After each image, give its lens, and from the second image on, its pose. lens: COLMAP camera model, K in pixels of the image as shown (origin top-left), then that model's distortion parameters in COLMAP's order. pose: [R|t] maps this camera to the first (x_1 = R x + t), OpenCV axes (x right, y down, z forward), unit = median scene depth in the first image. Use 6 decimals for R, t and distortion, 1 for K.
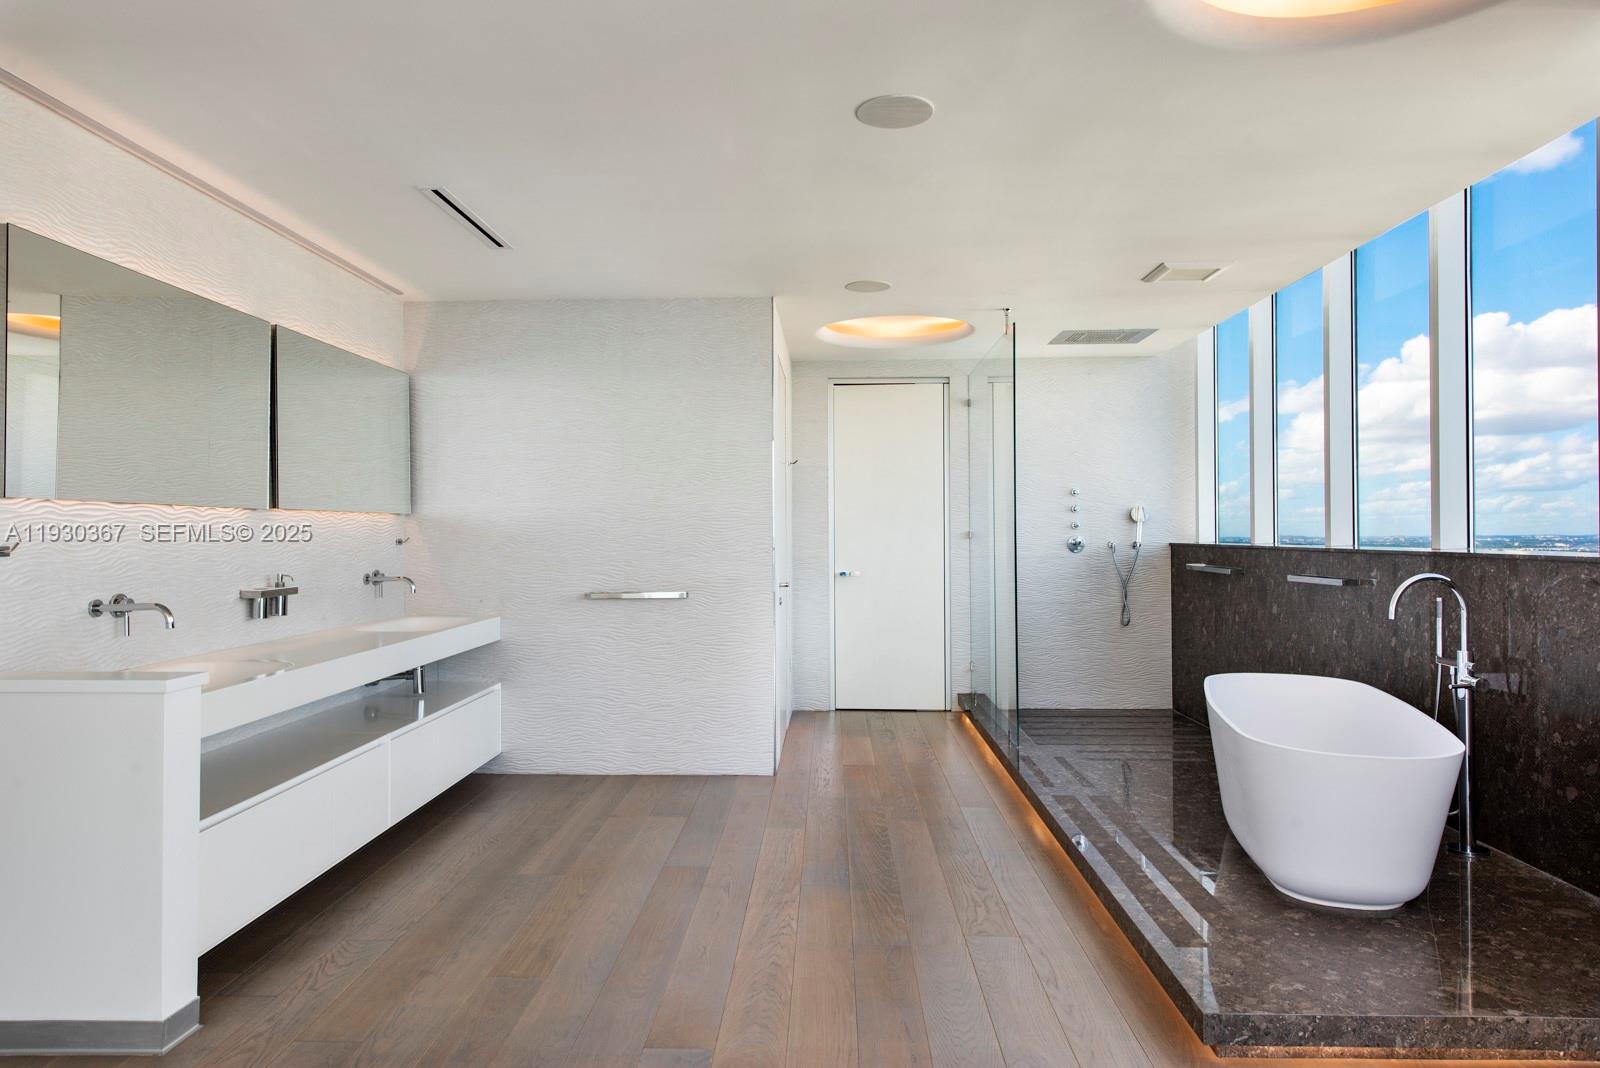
lens RADIAL K [[1184.1, 0, 787.6], [0, 1184.1, 538.5], [0, 0, 1]] dist [-0.003431, -0.002075]
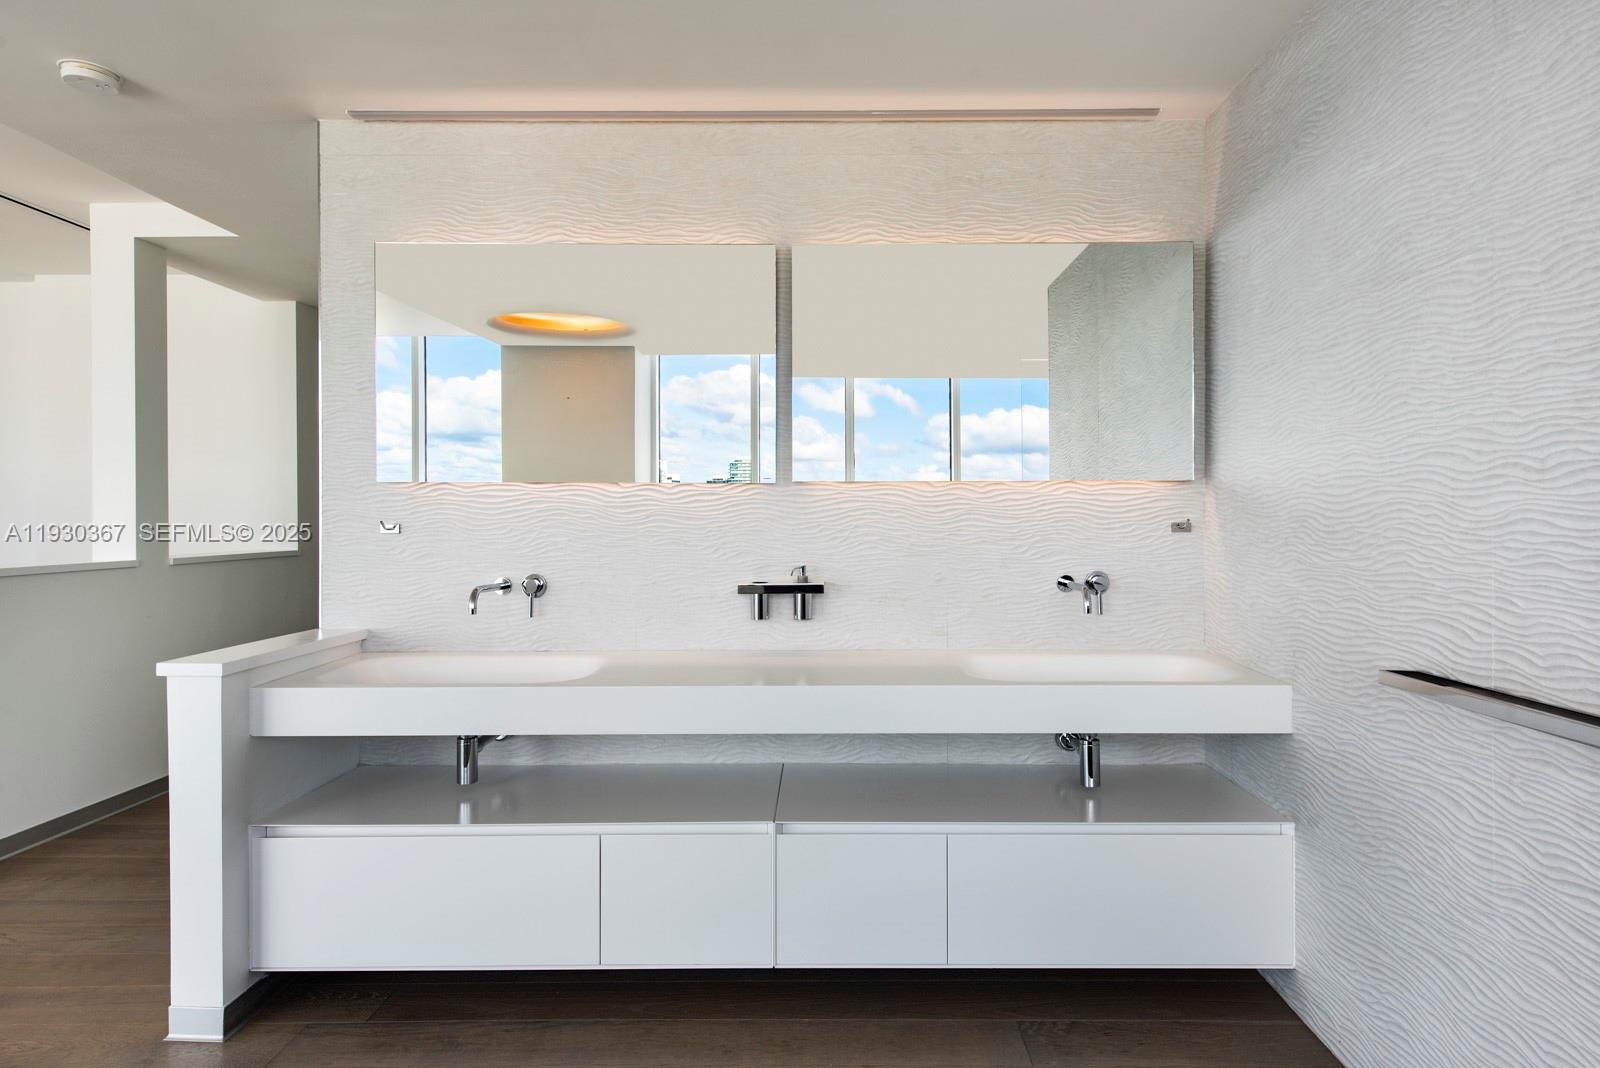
lens RADIAL K [[849.3, 0, 802.6], [0, 849.3, 521.1], [0, 0, 1]] dist [0.010884, -0.003350]
pose [[0.012938, 0.008615, -0.999879, 0.137485], [-0.003788, 0.999956, 0.008567, -0.004263], [0.999909, 0.003677, 0.012970, 1.093109]]
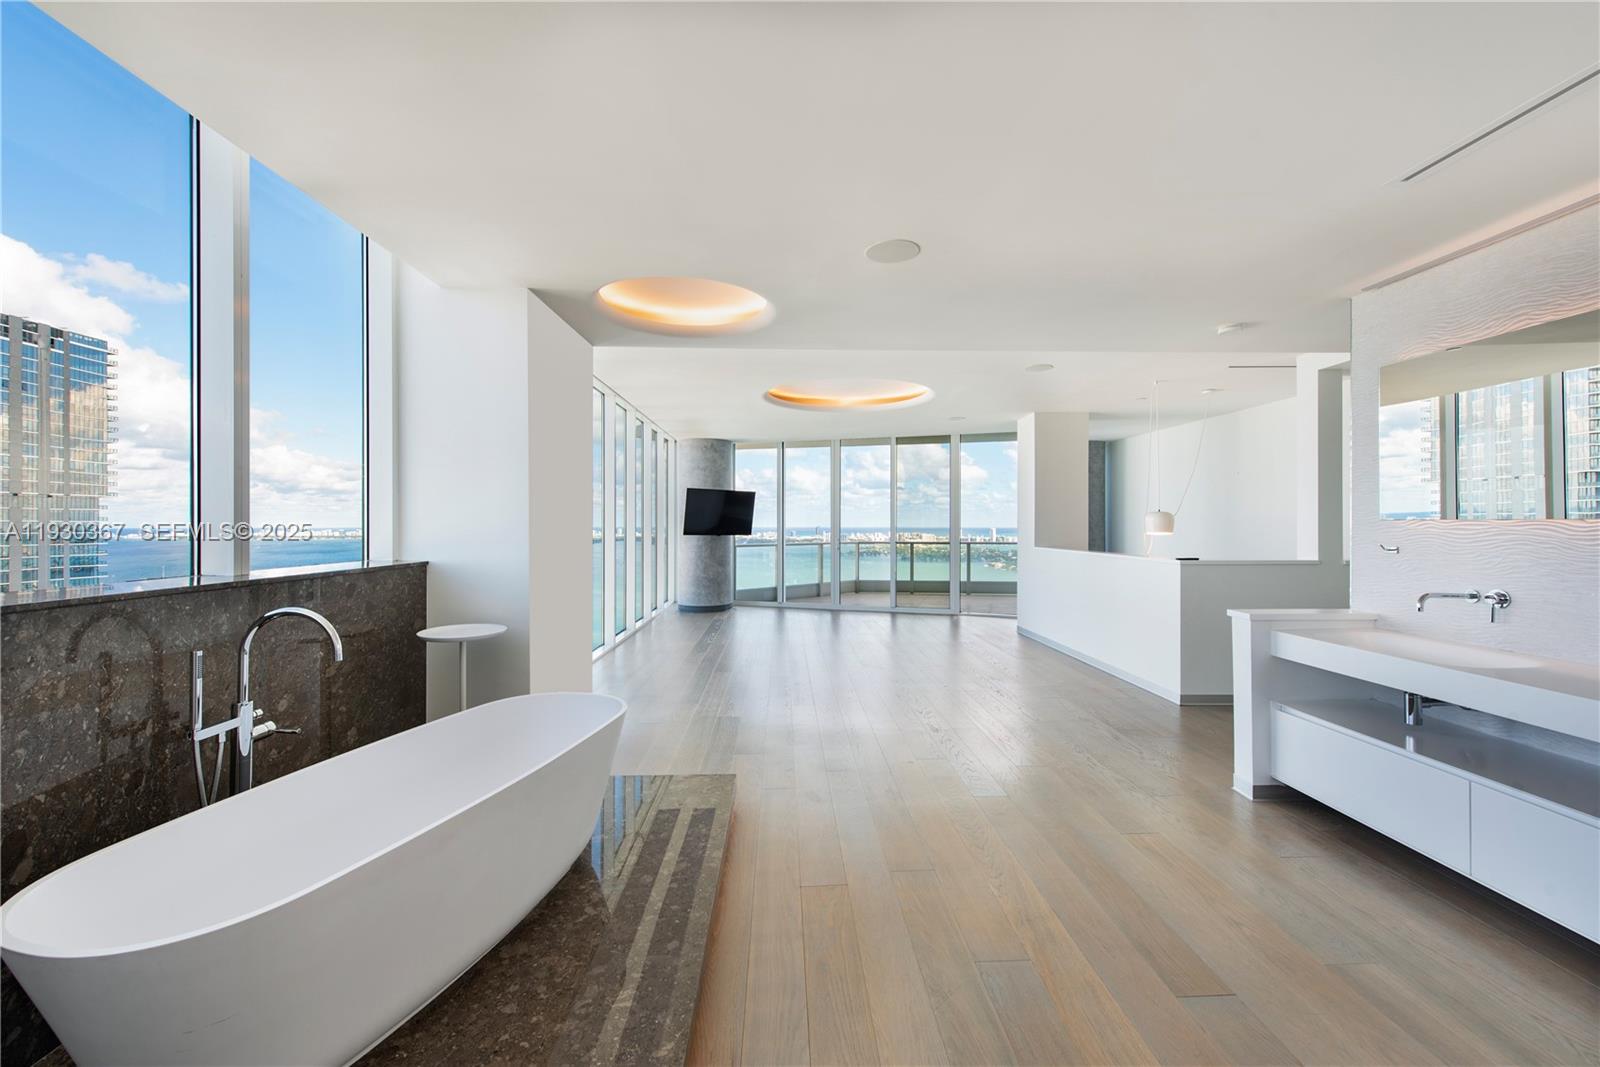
lens RADIAL K [[641.2, 0, 803.0], [0, 641.2, 531.7], [0, 0, 1]] dist [0.004648, 0.000006]
pose [[-0.998508, 0.007773, -0.054044, 0.206075], [0.006815, 0.999817, 0.017874, -0.030643], [0.054173, 0.017479, -0.998379, 1.495962]]
